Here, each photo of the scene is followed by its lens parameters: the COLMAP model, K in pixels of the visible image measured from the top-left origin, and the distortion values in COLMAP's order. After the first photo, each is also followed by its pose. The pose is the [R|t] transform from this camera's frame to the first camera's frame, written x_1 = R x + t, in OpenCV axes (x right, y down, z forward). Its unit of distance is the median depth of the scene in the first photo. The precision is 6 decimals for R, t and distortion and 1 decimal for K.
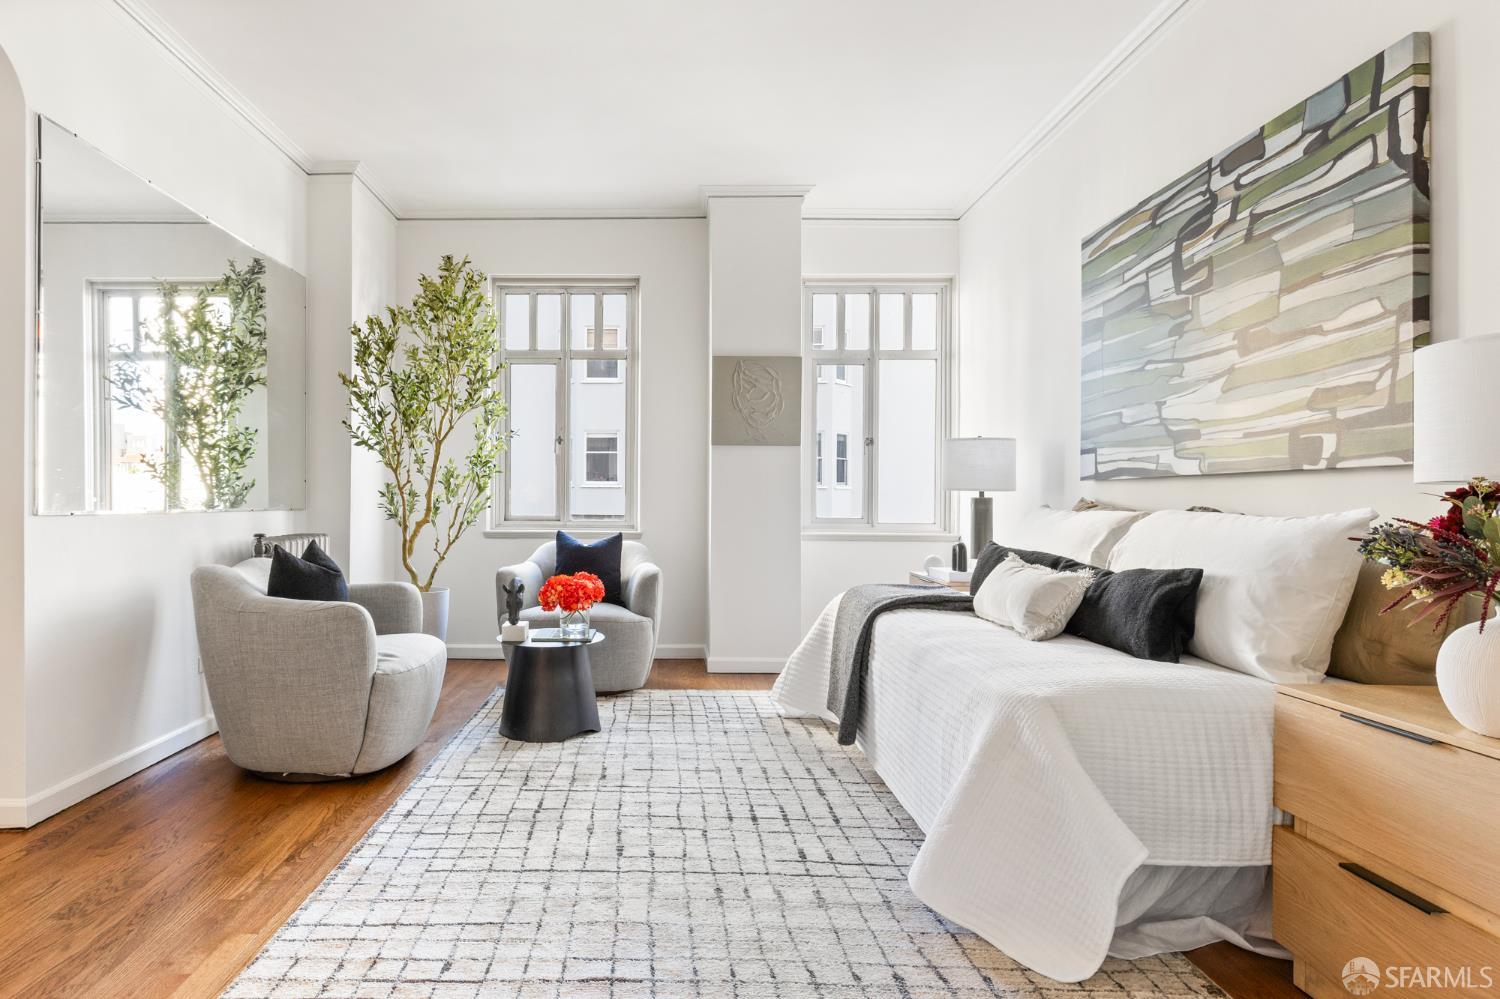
lens RADIAL K [[801.8, 0, 628.6], [0, 801.8, 492.7], [0, 0, 1]] dist [-0.000823, 0.000485]
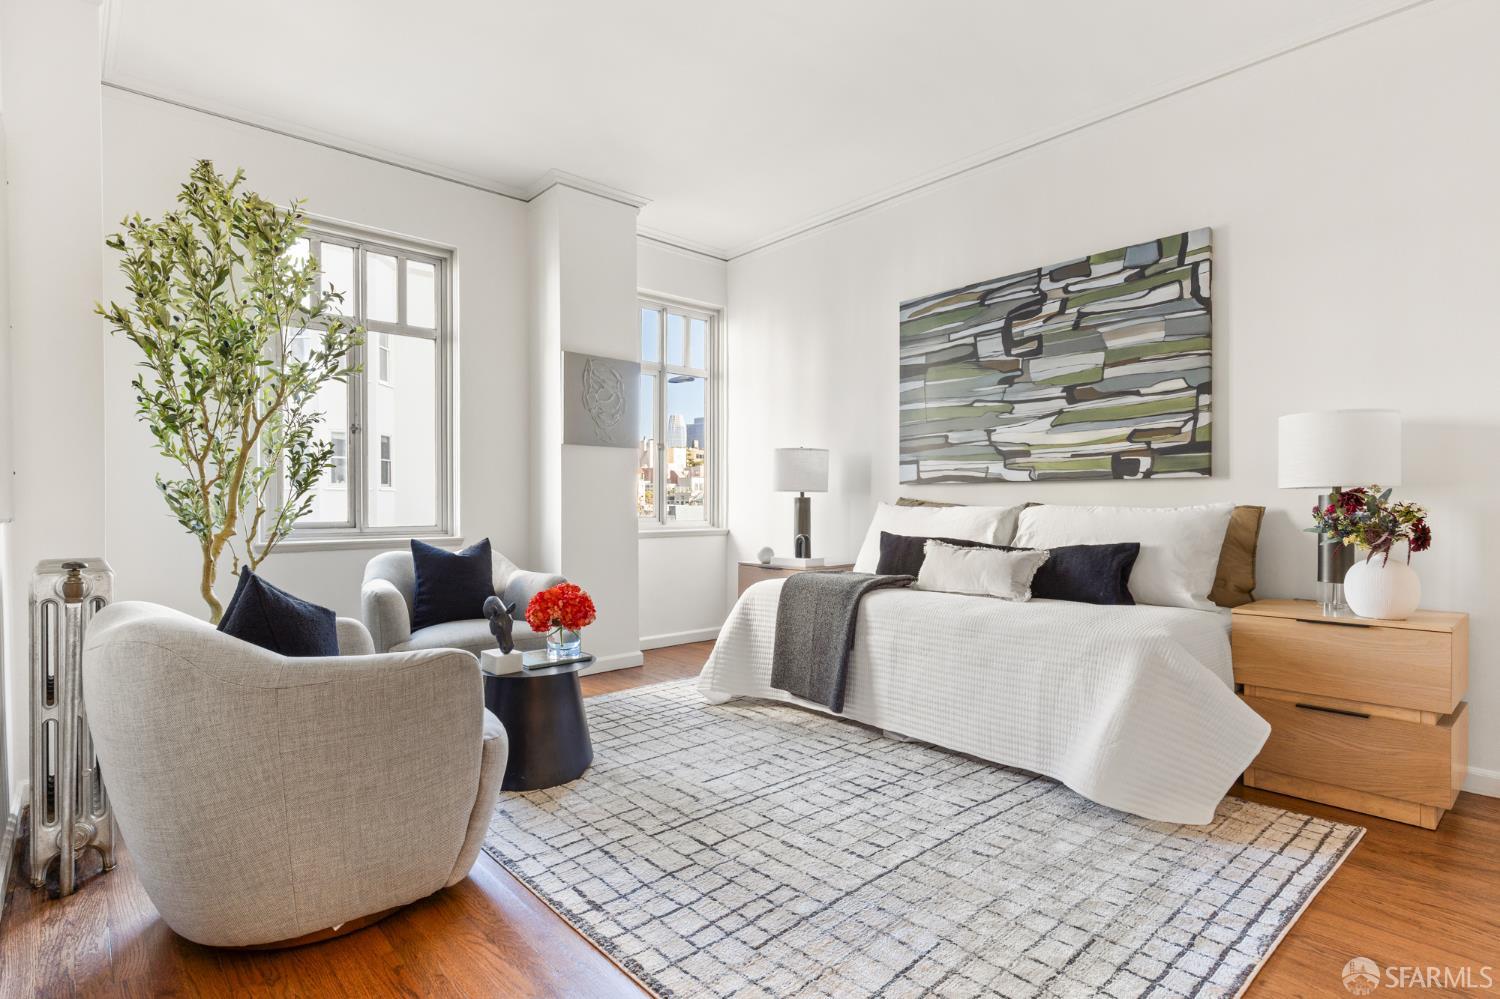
lens RADIAL K [[746.4, 0, 717.5], [0, 746.4, 509.1], [0, 0, 1]] dist [0.000886, -0.000075]
pose [[0.735232, -0.013336, 0.677684, -0.643899], [-0.000088, 0.999805, 0.019770, 0.002118], [-0.677815, -0.014595, 0.735087, 0.376461]]
